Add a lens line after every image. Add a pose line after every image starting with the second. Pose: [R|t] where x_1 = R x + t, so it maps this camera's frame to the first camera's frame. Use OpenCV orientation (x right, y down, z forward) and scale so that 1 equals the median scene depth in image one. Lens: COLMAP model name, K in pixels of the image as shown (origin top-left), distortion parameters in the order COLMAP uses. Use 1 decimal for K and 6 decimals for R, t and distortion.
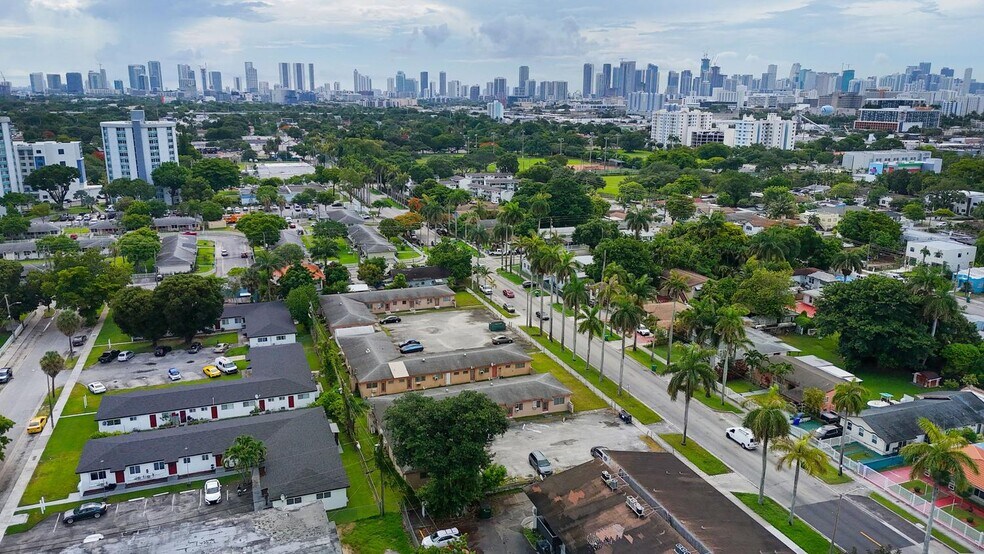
lens RADIAL K [[723.6, 0, 492.3], [0, 723.6, 279.2], [0, 0, 1]] dist [0.075795, -0.079073]
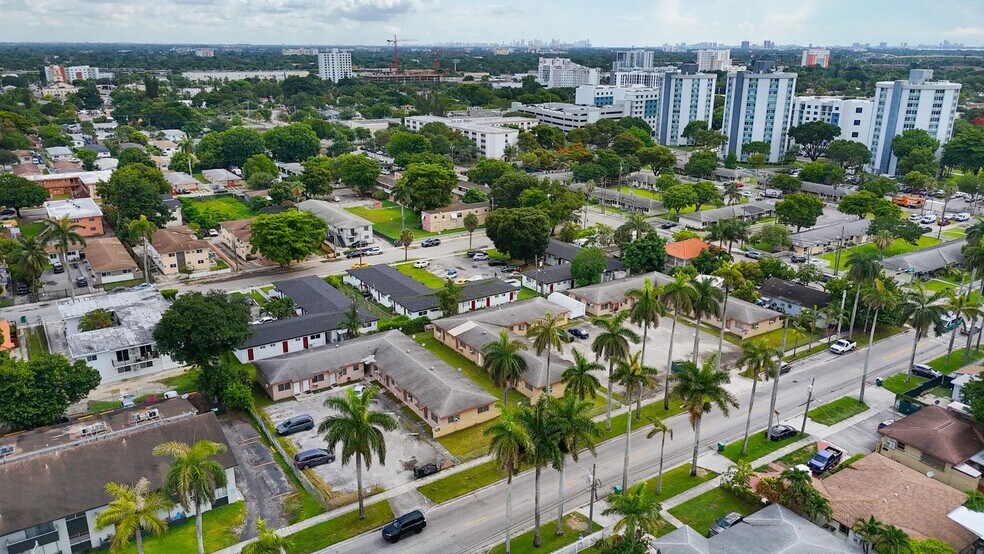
lens RADIAL K [[723.6, 0, 492.3], [0, 723.6, 279.2], [0, 0, 1]] dist [0.075795, -0.079073]
pose [[0.227506, 0.292171, -0.928912, 0.576910], [-0.244819, 0.940449, 0.235839, -0.135641], [0.942499, 0.173760, 0.285487, 0.544403]]
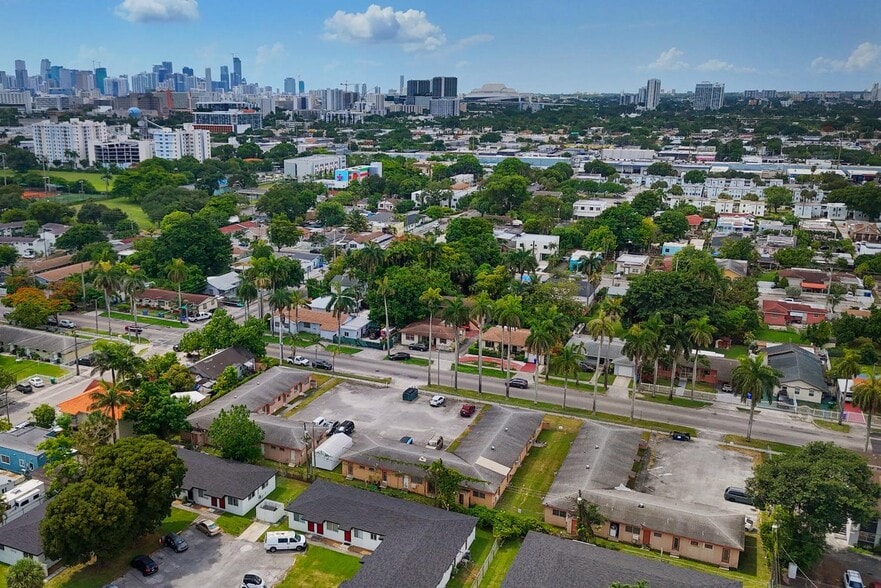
lens RADIAL K [[791.5, 0, 356.5], [0, 791.5, 294.6], [0, 0, 1]] dist [0.066945, -0.084801]
pose [[0.726564, -0.181228, 0.662768, -0.617824], [0.180186, 0.981086, 0.070740, -0.127068], [-0.663052, 0.068024, 0.745476, 0.281565]]
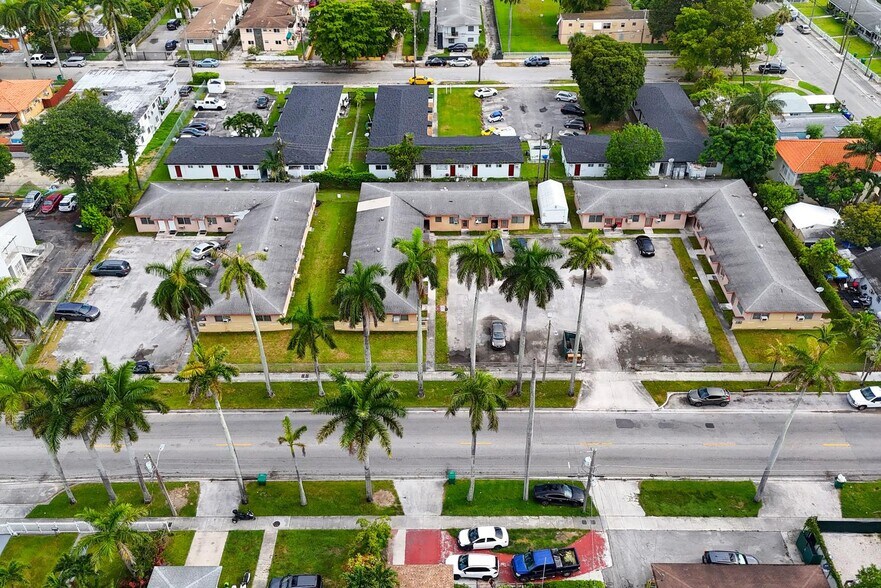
lens RADIAL K [[772.9, 0, 439.8], [0, 772.9, 293.5], [0, 0, 1]] dist [0.058721, -0.046606]
pose [[-0.354837, 0.554714, -0.752584, 0.408444], [-0.224767, 0.730741, 0.644590, -0.279054], [0.907508, 0.397881, -0.134612, 0.898858]]
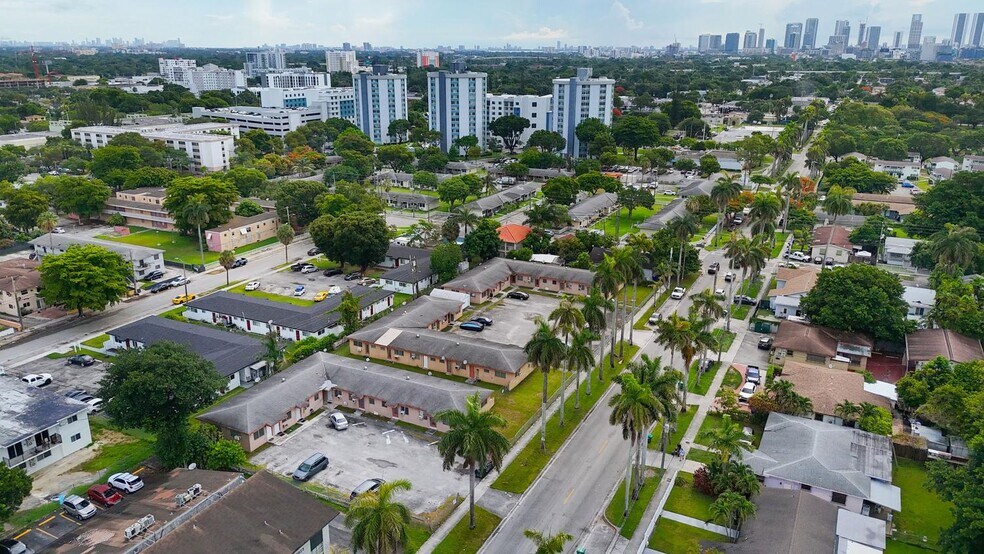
lens RADIAL K [[723.6, 0, 492.3], [0, 723.6, 279.2], [0, 0, 1]] dist [0.075795, -0.079073]
pose [[0.675975, 0.217907, -0.703970, 0.465673], [-0.180469, 0.975143, 0.128554, -0.074851], [0.714485, 0.040145, 0.698498, 0.304394]]
